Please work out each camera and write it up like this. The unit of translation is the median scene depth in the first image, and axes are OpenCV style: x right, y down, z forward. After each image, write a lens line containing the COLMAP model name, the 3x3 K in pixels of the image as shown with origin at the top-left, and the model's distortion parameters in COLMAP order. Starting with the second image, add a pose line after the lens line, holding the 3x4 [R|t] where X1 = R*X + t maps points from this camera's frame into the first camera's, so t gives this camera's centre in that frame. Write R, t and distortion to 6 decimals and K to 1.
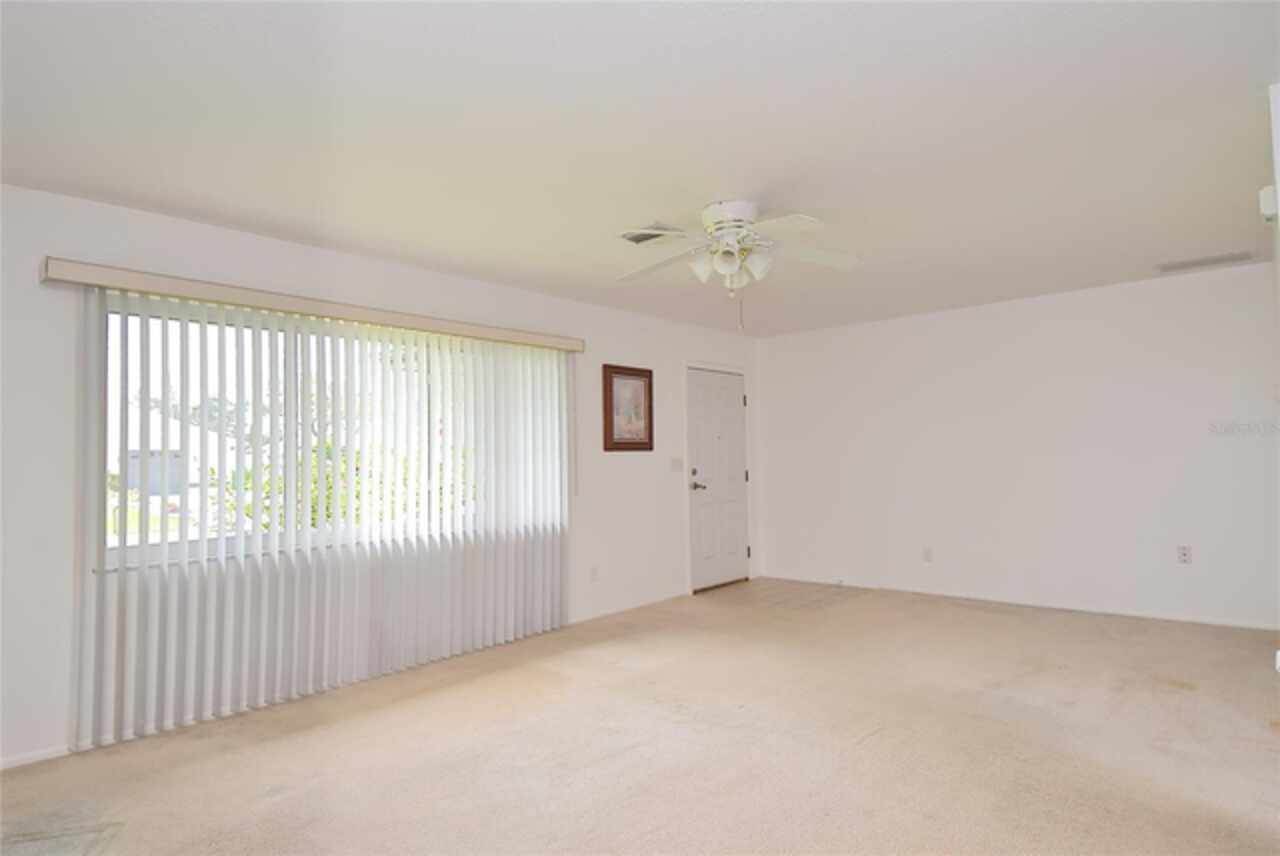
lens RADIAL K [[693.0, 0, 627.1], [0, 693.0, 422.3], [0, 0, 1]] dist [0.022479, -0.010977]
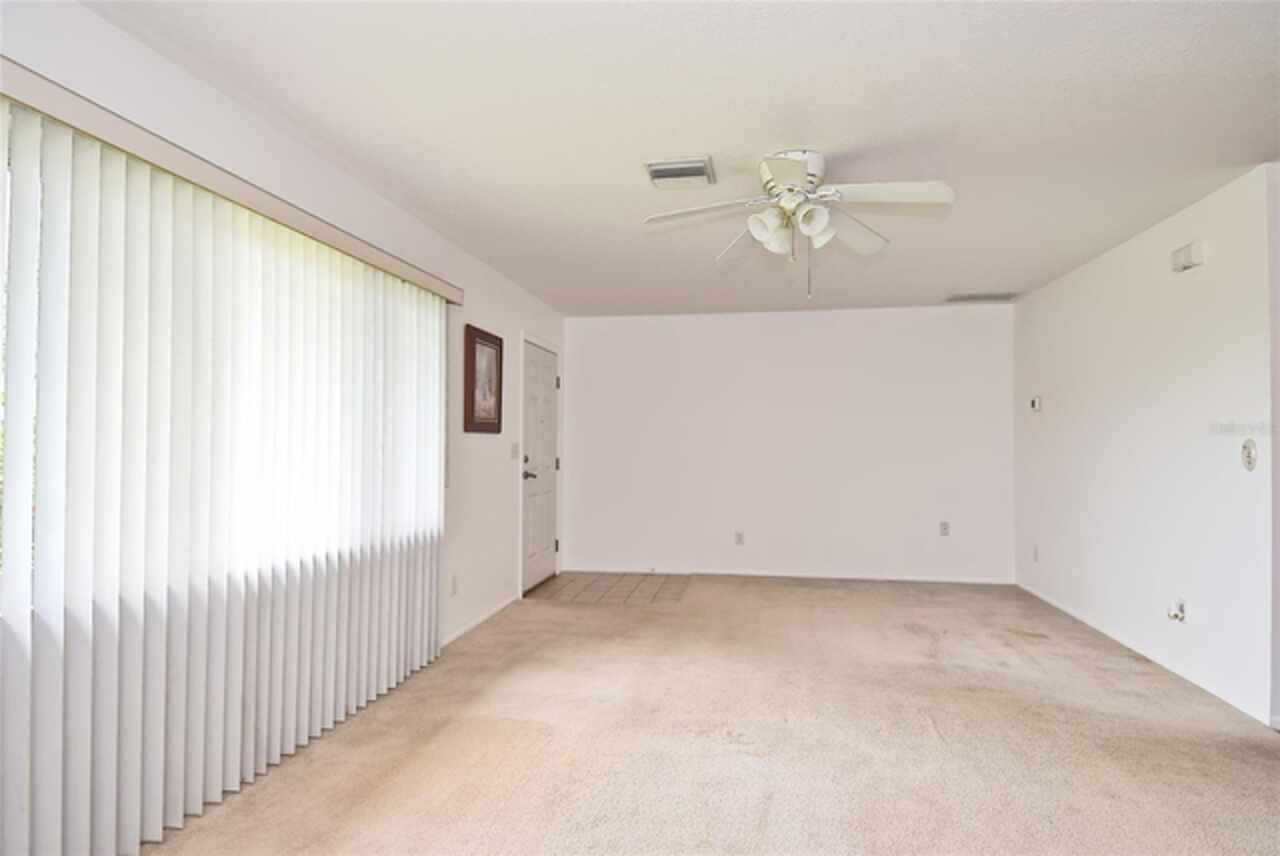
lens RADIAL K [[693.0, 0, 674.0], [0, 693.0, 430.4], [0, 0, 1]] dist [0.022479, -0.010977]
pose [[0.848111, 0.033070, 0.528785, -0.234944], [-0.048573, 0.998700, 0.015447, 0.014052], [-0.527587, -0.038785, 0.848615, 0.172246]]
